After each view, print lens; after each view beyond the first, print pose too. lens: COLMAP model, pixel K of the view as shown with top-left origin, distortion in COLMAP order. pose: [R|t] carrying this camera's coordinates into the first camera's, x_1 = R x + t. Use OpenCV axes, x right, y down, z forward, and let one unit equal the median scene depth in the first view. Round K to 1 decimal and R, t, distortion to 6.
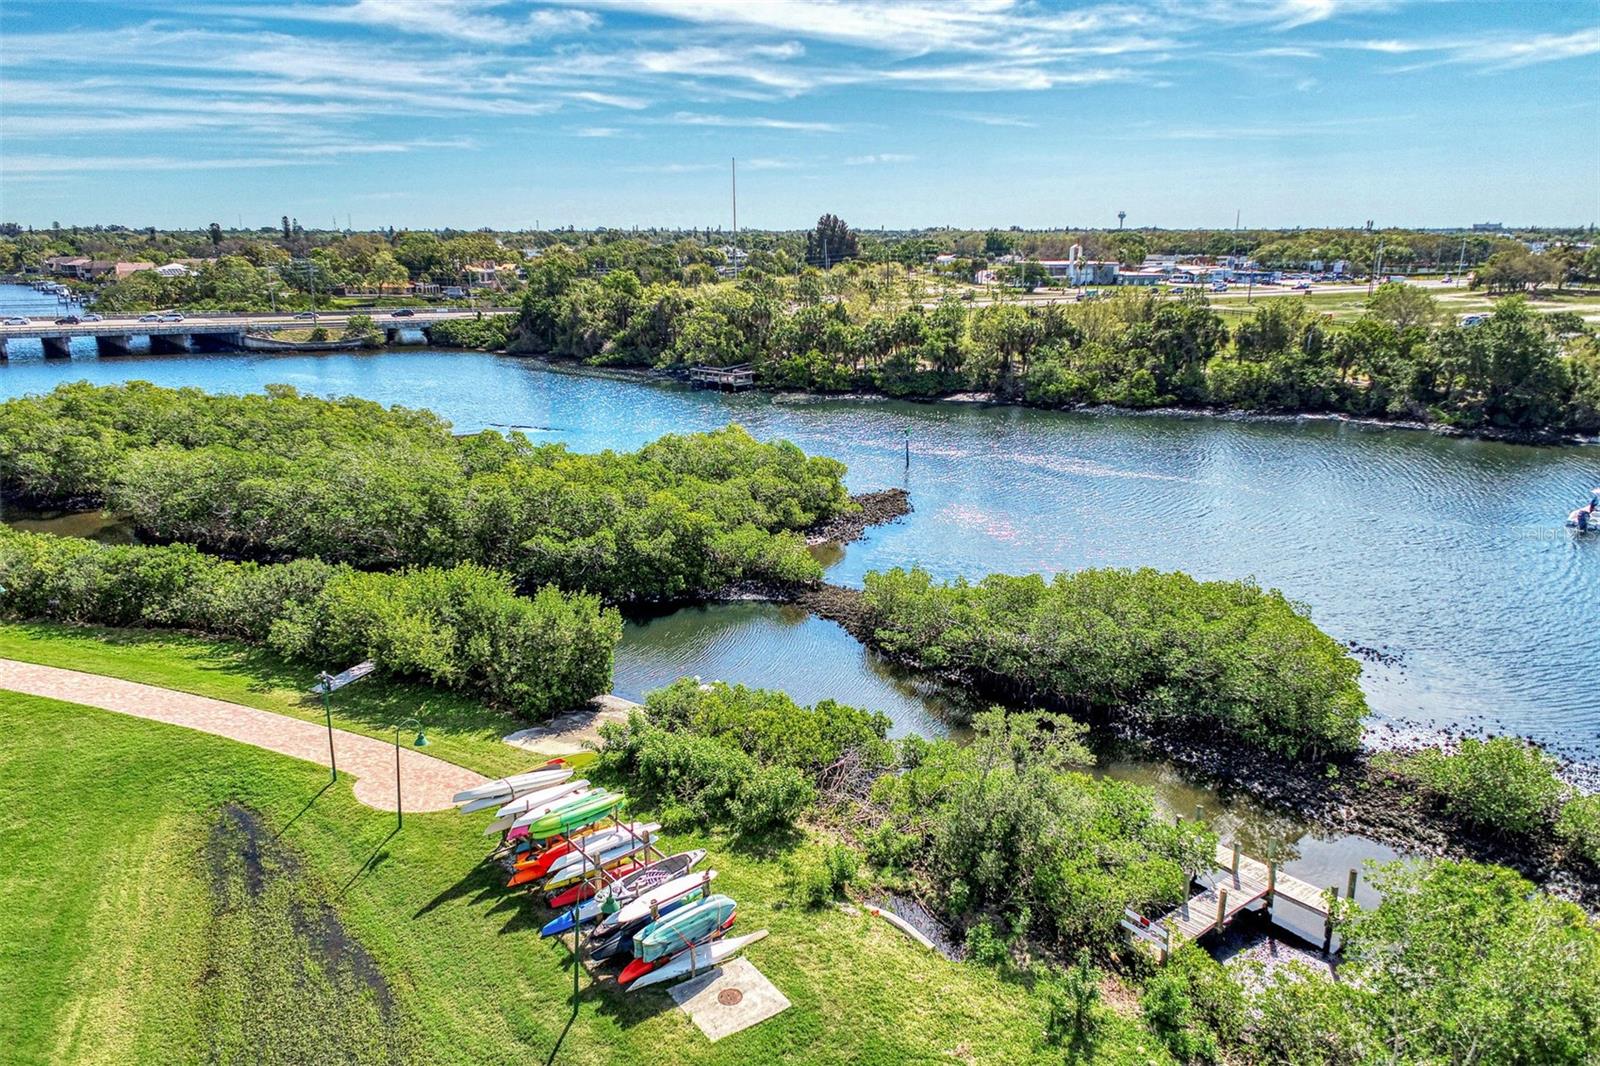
lens RADIAL K [[1105.9, 0, 795.7], [0, 1105.9, 587.1], [0, 0, 1]] dist [-0.006698, -0.002975]
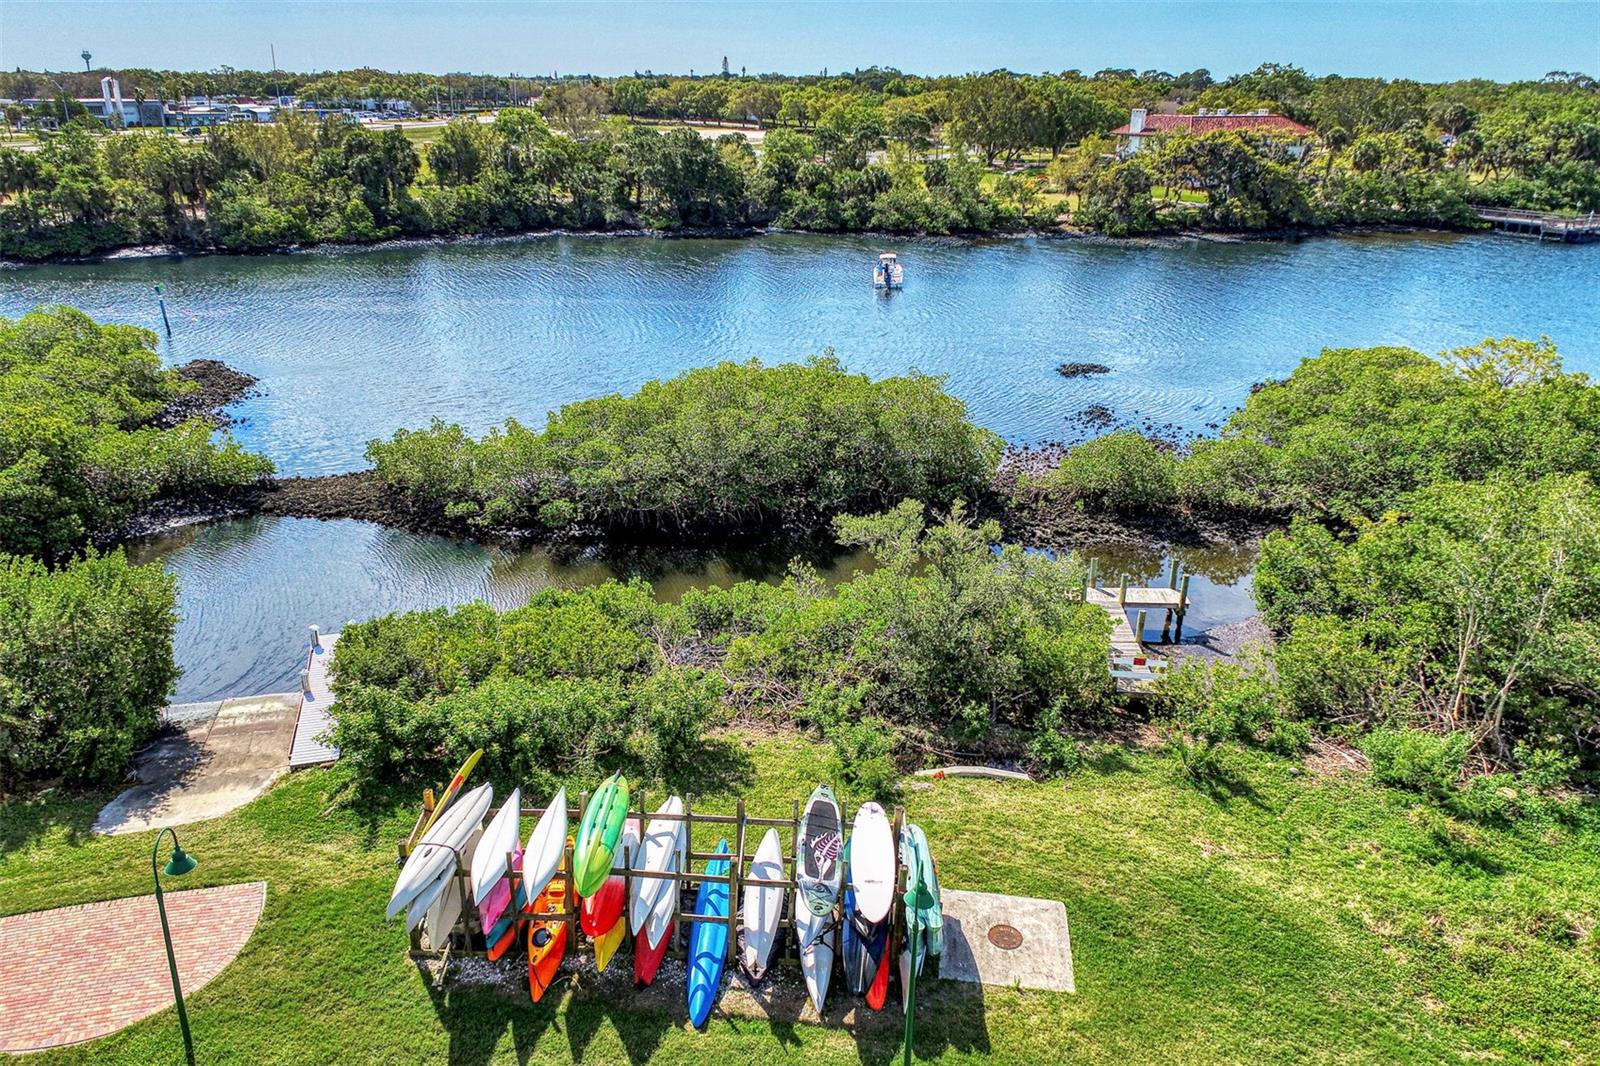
lens RADIAL K [[1100.5, 0, 800.0], [0, 1100.5, 533.0], [0, 0, 1]] dist [-0.011073, 0.000073]
pose [[0.677075, -0.268148, 0.685322, -0.125021], [0.212643, 0.962816, 0.166639, -0.008117], [-0.704523, 0.032902, 0.708918, 0.123031]]
